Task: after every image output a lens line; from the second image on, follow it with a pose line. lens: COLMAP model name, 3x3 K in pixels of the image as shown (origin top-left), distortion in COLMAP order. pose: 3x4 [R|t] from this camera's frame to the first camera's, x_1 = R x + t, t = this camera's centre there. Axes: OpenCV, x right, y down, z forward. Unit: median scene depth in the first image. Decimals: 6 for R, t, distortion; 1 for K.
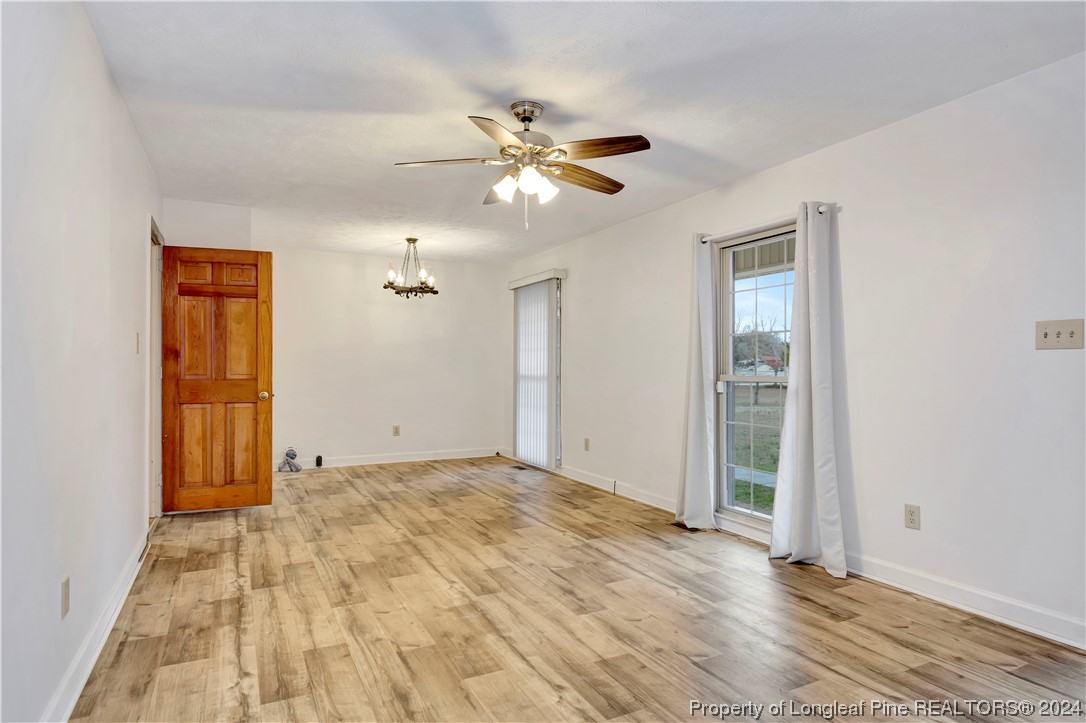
lens RADIAL K [[614.4, 0, 539.6], [0, 614.4, 363.5], [0, 0, 1]] dist [0.004849, -0.006291]
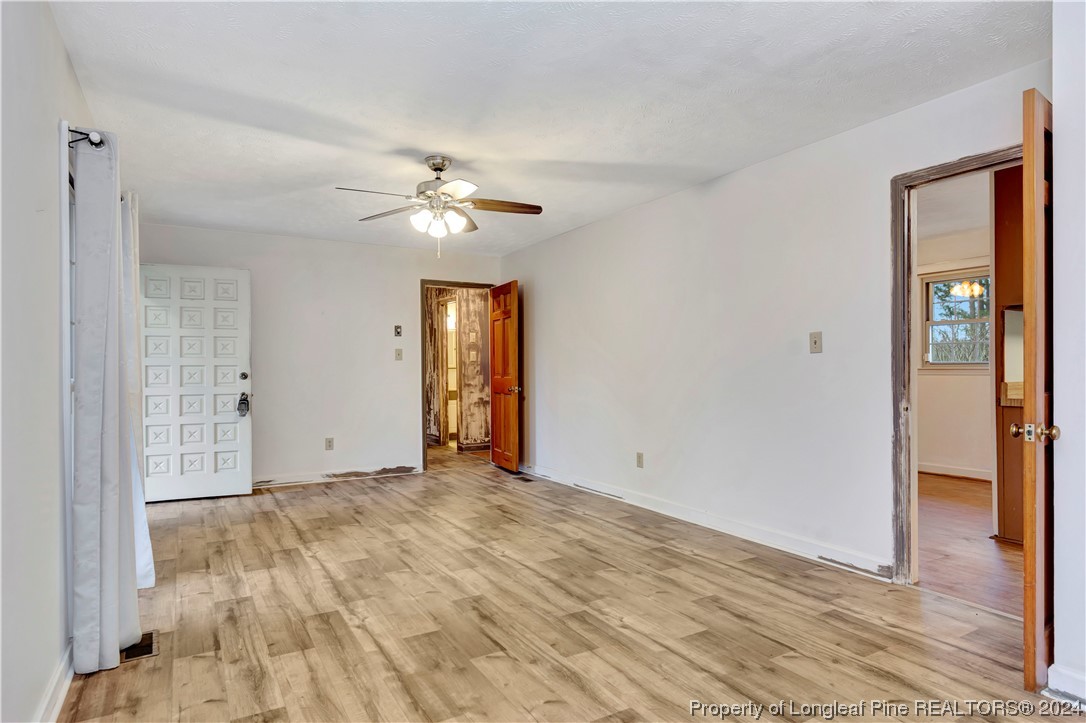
lens RADIAL K [[614.4, 0, 544.6], [0, 614.4, 367.9], [0, 0, 1]] dist [0.004849, -0.006291]
pose [[-0.997841, 0.004772, -0.065507, -0.134705], [0.005009, 0.999981, -0.003454, 0.010492], [0.065489, -0.003775, -0.997846, 2.001028]]
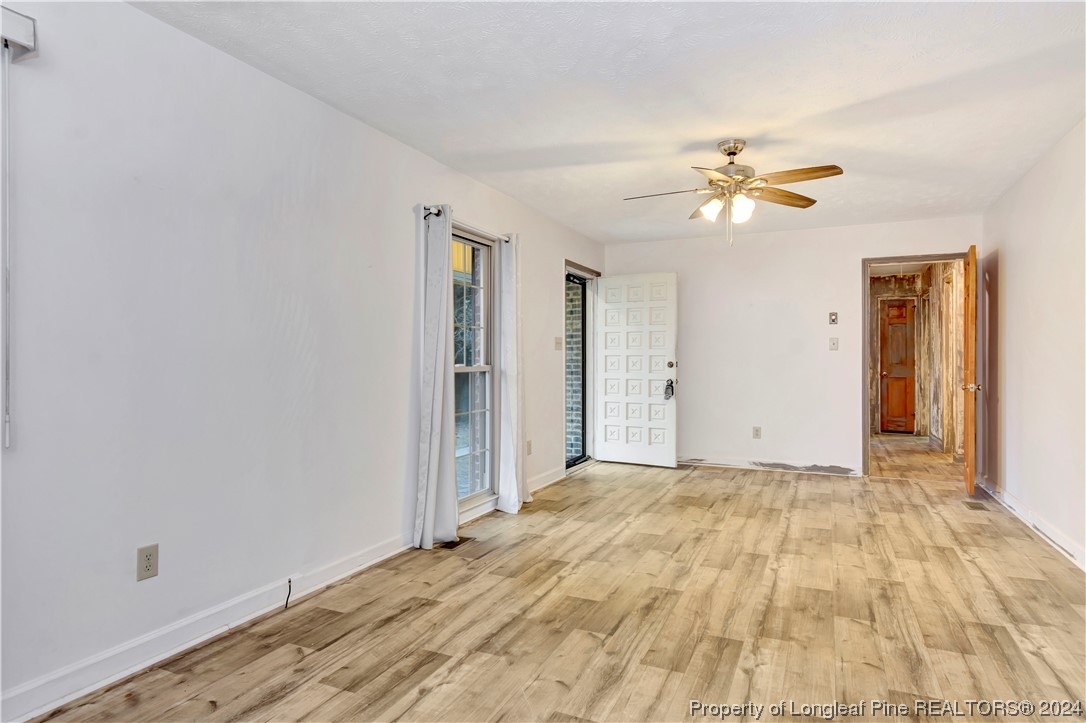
lens RADIAL K [[614.4, 0, 552.3], [0, 614.4, 358.9], [0, 0, 1]] dist [0.004849, -0.006291]
pose [[-0.634890, -0.002584, 0.772599, -0.649460], [-0.004673, 0.999989, -0.000495, 0.007277], [-0.772589, -0.003925, -0.634895, 1.805008]]
